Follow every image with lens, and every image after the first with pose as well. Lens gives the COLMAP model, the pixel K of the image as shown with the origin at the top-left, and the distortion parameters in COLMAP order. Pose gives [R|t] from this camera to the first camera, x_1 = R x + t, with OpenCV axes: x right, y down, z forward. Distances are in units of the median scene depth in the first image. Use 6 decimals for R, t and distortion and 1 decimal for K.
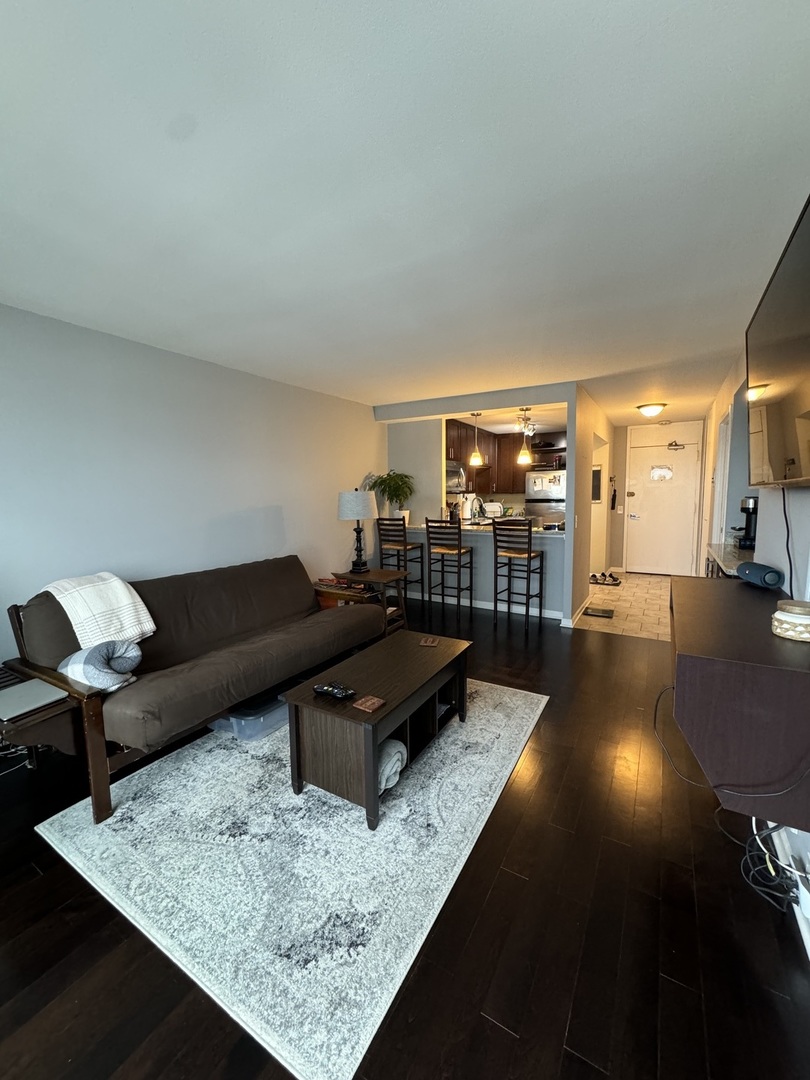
lens RADIAL K [[431.4, 0, 395.8], [0, 431.4, 534.2], [0, 0, 1]] dist [0.001548, 0.000080]
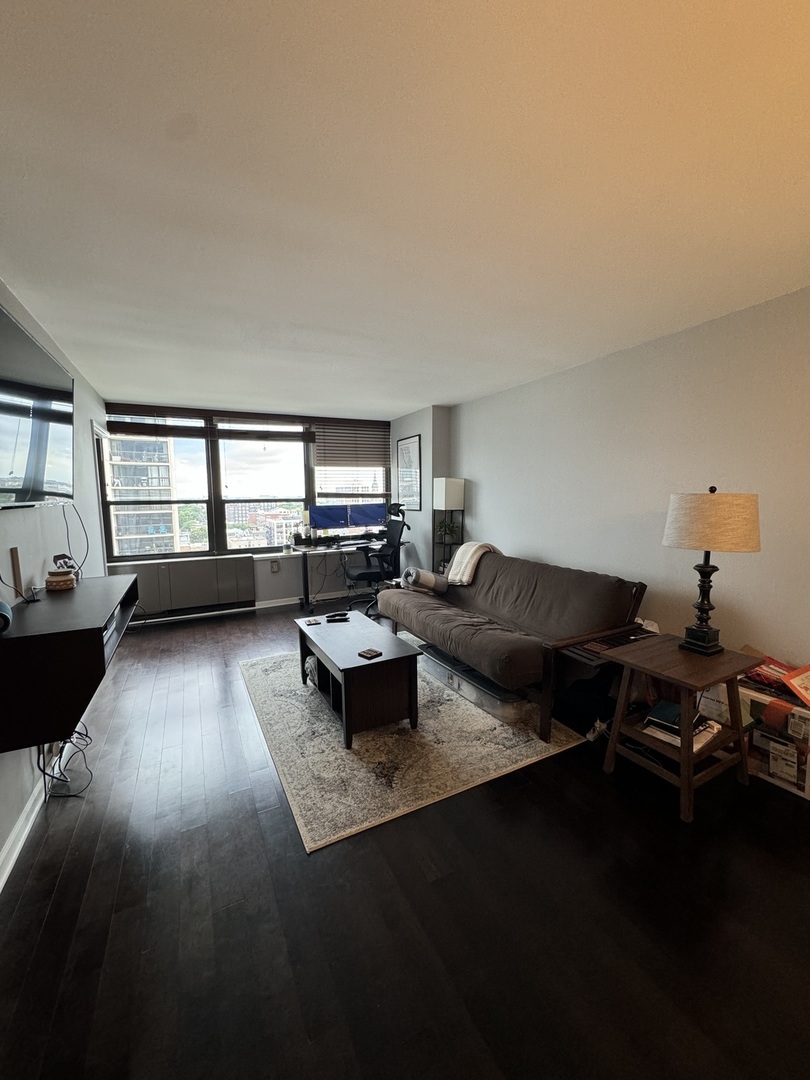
lens RADIAL K [[431.4, 0, 403.9], [0, 431.4, 544.4], [0, 0, 1]] dist [0.001548, 0.000080]
pose [[-0.520872, 0.111993, -0.846257, 0.526940], [-0.065884, 0.983125, 0.170658, -0.103448], [0.851089, 0.144646, -0.504704, 0.960381]]
